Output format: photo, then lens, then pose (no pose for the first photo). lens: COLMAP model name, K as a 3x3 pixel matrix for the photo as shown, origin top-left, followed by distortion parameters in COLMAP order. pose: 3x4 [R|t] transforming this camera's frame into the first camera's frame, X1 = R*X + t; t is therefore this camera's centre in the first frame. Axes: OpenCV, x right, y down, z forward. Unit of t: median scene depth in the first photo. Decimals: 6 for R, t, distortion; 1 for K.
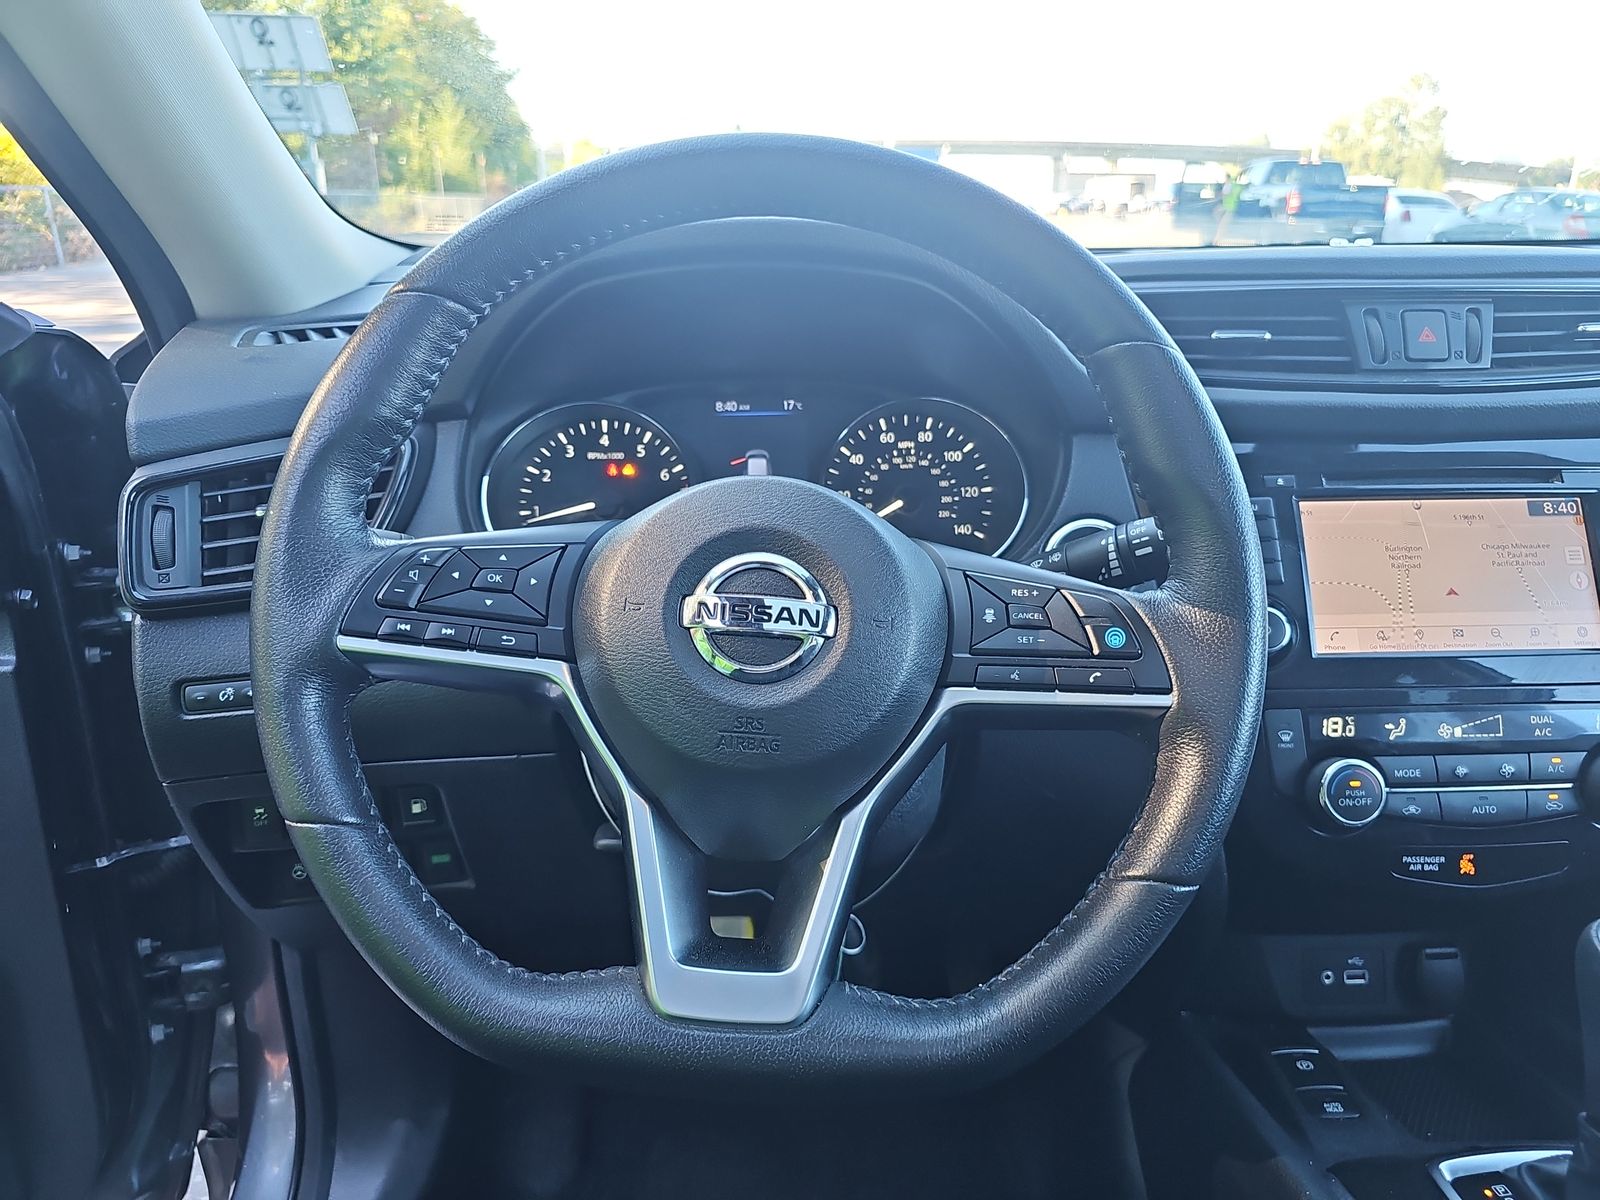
lens RADIAL K [[1080.4, 0, 793.9], [0, 1080.4, 607.1], [0, 0, 1]] dist [0.043501, -0.035609]
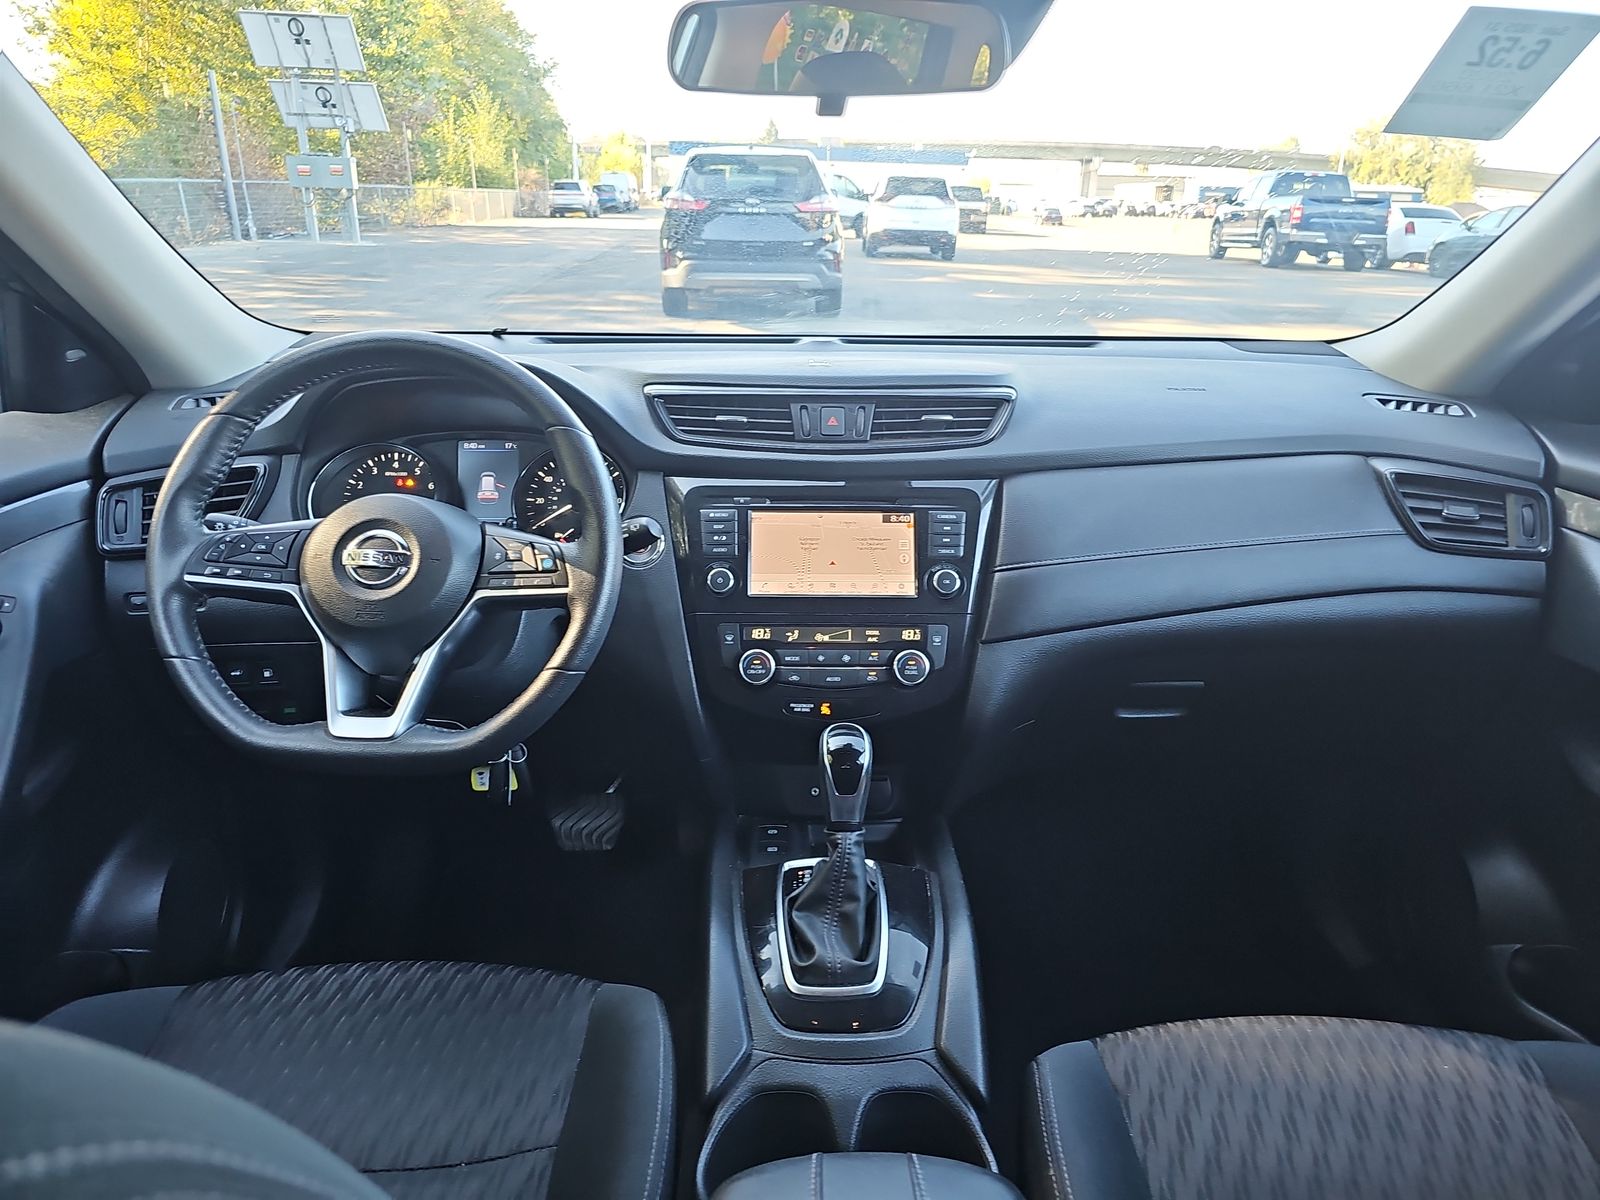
lens RADIAL K [[1080.4, 0, 809.3], [0, 1080.4, 608.4], [0, 0, 1]] dist [0.043501, -0.035609]
pose [[0.999691, 0.020858, -0.013540, 0.488463], [-0.020782, 0.999768, 0.005667, 0.044300], [0.013655, -0.005384, 0.999892, -0.665700]]
